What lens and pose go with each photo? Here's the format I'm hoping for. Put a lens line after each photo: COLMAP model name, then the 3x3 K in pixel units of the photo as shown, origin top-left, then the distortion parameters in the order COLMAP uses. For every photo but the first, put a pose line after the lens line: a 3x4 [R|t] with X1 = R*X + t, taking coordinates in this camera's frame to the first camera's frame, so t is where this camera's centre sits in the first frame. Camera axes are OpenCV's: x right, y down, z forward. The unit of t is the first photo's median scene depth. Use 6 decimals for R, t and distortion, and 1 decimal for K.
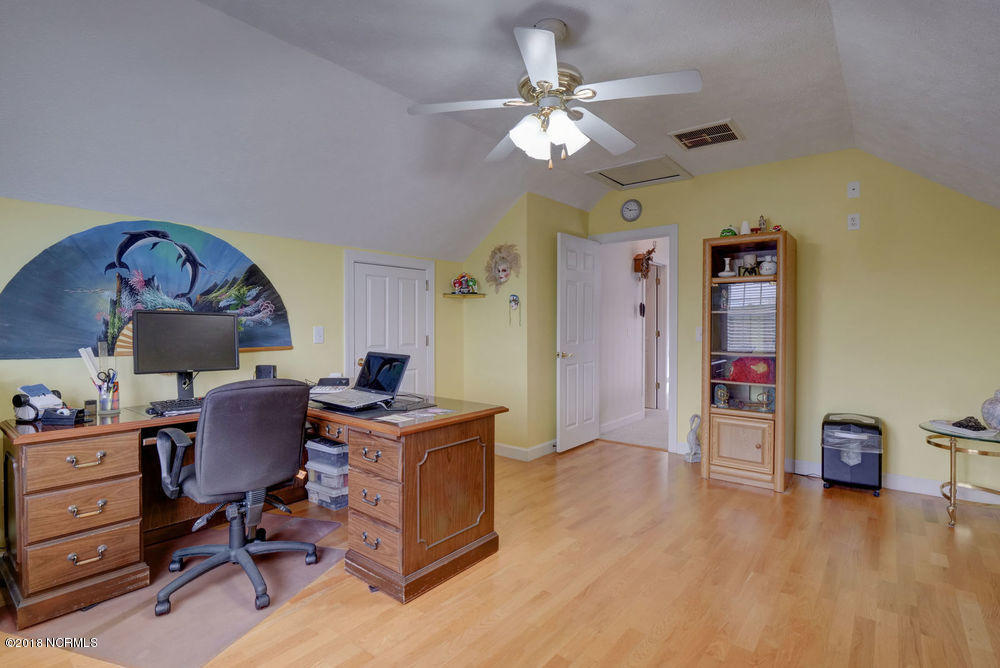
lens RADIAL K [[484.5, 0, 499.0], [0, 484.5, 331.0], [0, 0, 1]] dist [-0.008908, -0.000446]
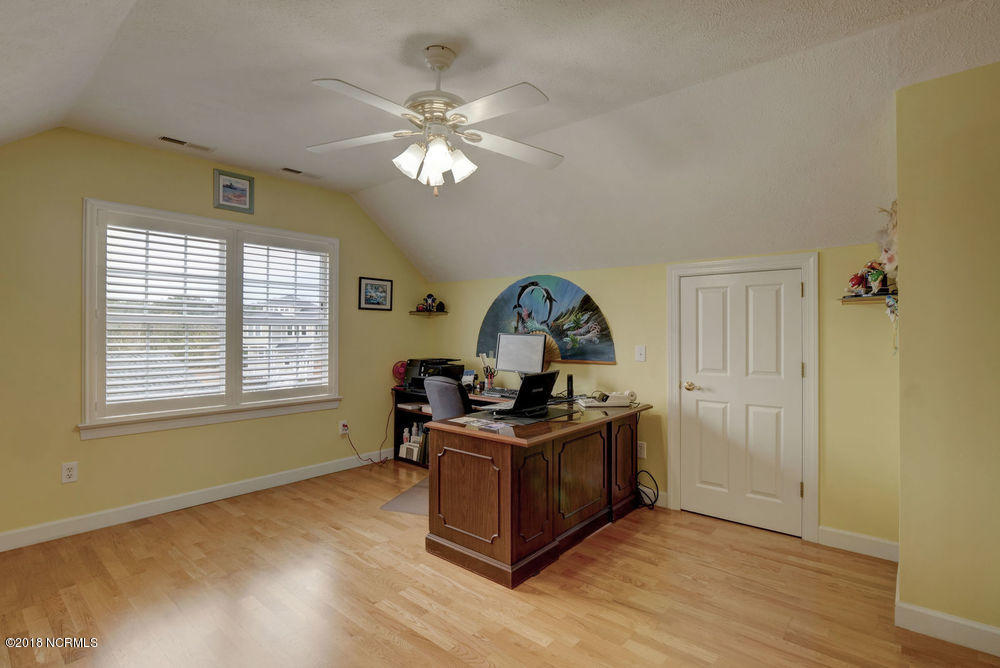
lens RADIAL K [[484.5, 0, 496.6], [0, 484.5, 332.0], [0, 0, 1]] dist [-0.008908, -0.000446]
pose [[-0.018572, -0.000658, -0.999827, 0.827019], [-0.017876, 0.999840, -0.000326, -0.039016], [0.999668, 0.017867, -0.018580, 0.863549]]
